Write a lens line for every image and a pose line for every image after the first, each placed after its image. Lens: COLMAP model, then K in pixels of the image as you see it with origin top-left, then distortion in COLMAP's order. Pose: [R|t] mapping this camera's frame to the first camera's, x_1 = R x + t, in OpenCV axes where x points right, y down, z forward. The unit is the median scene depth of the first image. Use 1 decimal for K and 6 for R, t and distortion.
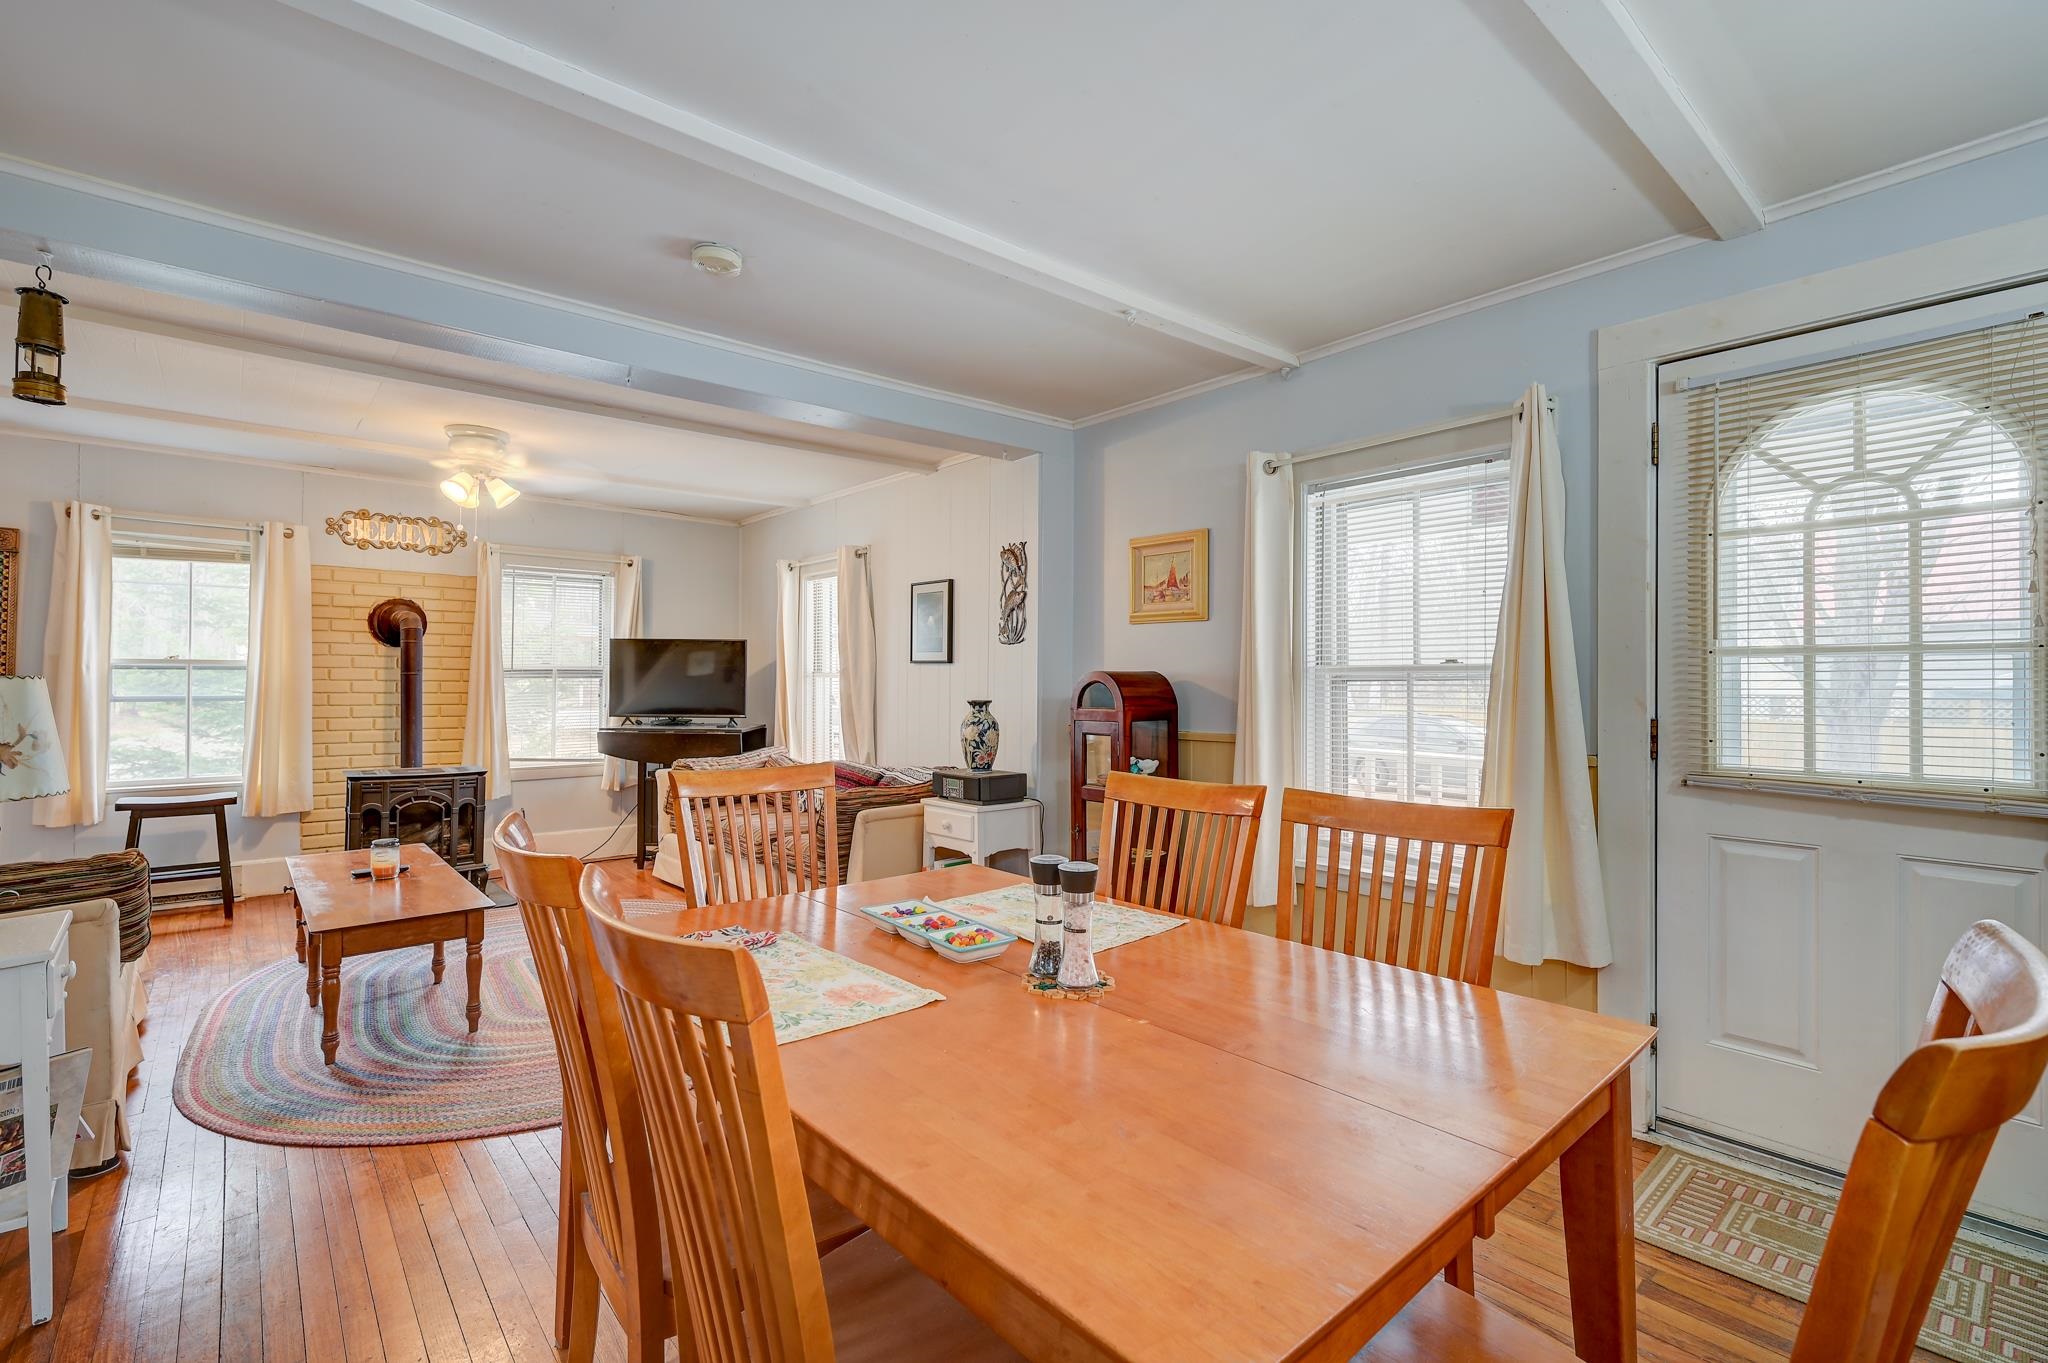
lens RADIAL K [[908.4, 0, 1027.9], [0, 908.4, 673.4], [0, 0, 1]] dist [-0.000793, -0.000225]
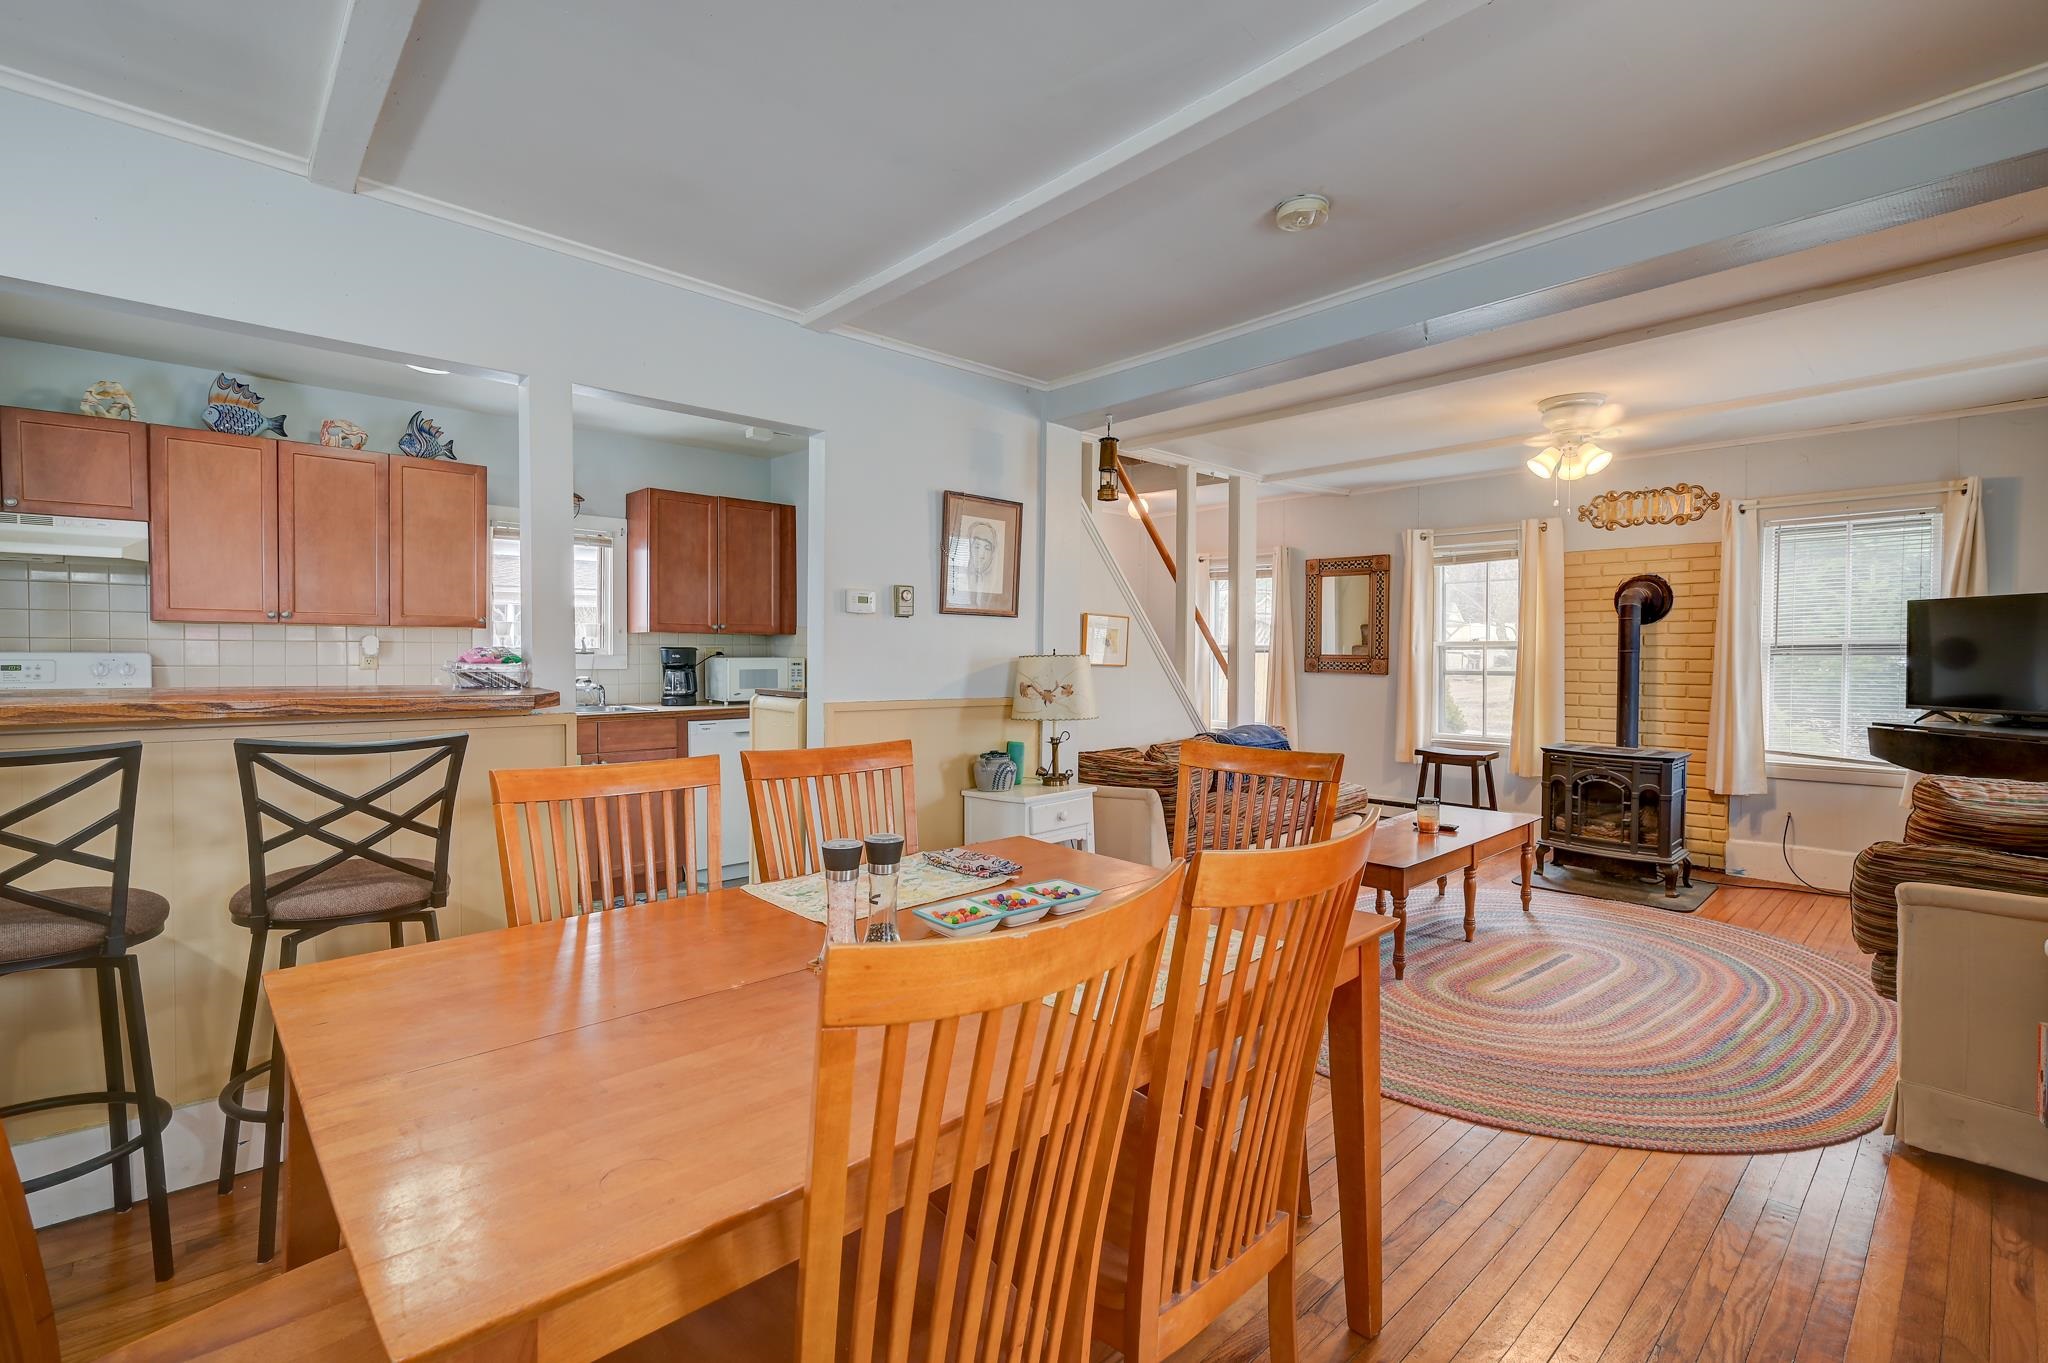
lens RADIAL K [[908.4, 0, 1027.9], [0, 908.4, 673.4], [0, 0, 1]] dist [-0.000793, -0.000225]
pose [[0.030492, 0.016719, -0.999395, 0.281098], [0.007508, 0.999828, 0.016955, 0.002467], [0.999507, -0.008020, 0.030361, 0.318930]]
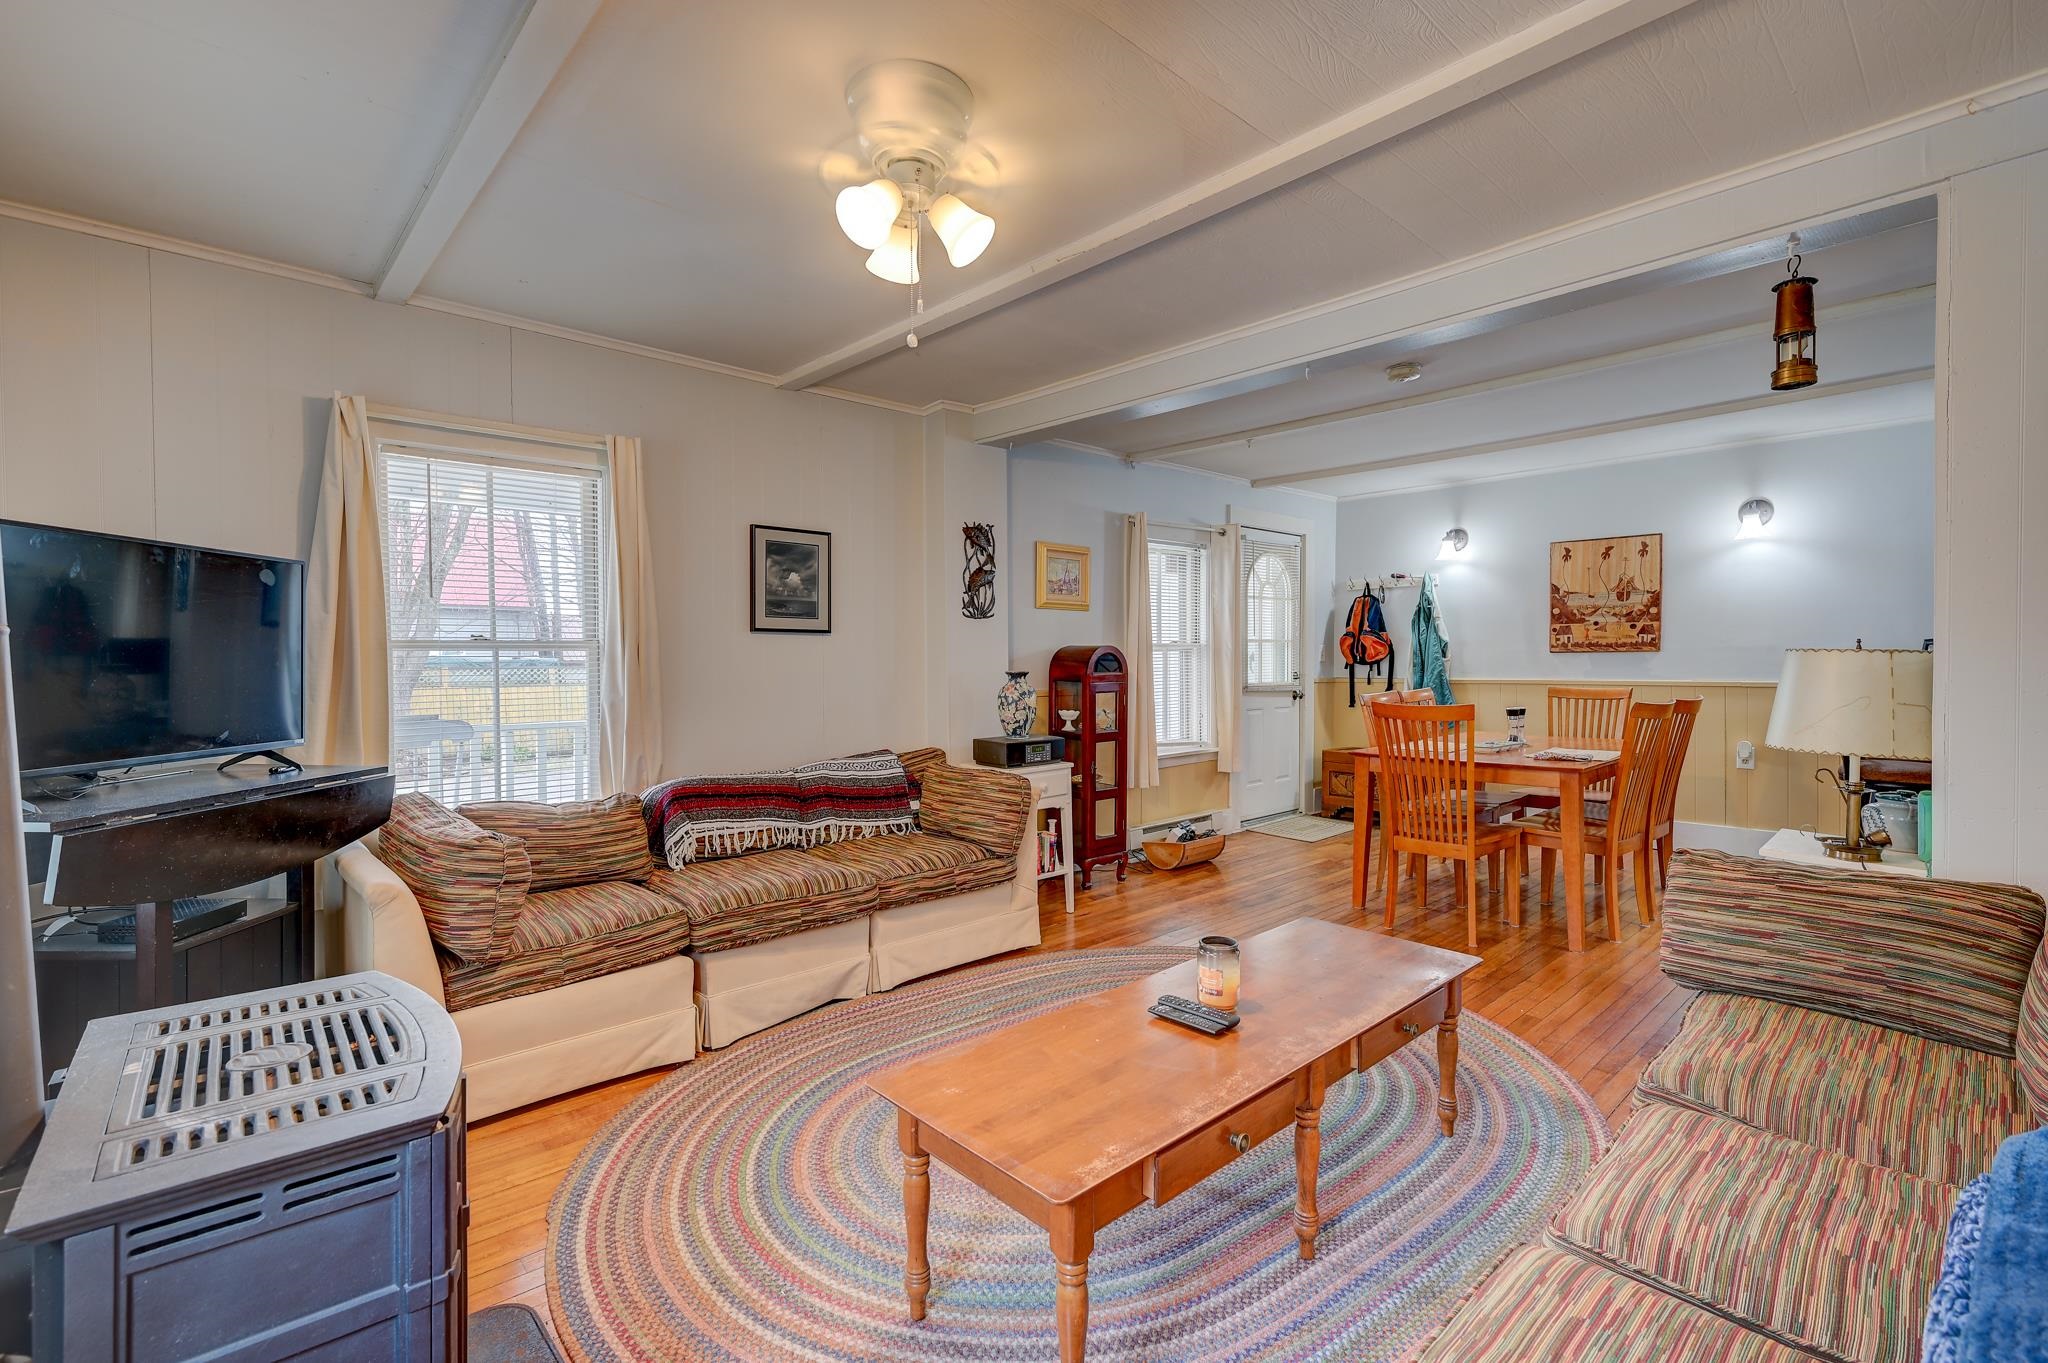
lens RADIAL K [[927.1, 0, 1026.7], [0, 927.1, 669.5], [0, 0, 1]] dist [-0.000255, 0.000022]
pose [[-0.009646, -0.023540, 0.999676, -0.871024], [-0.008113, 0.999692, 0.023462, 0.000023], [-0.999921, -0.007884, -0.009834, 0.762921]]
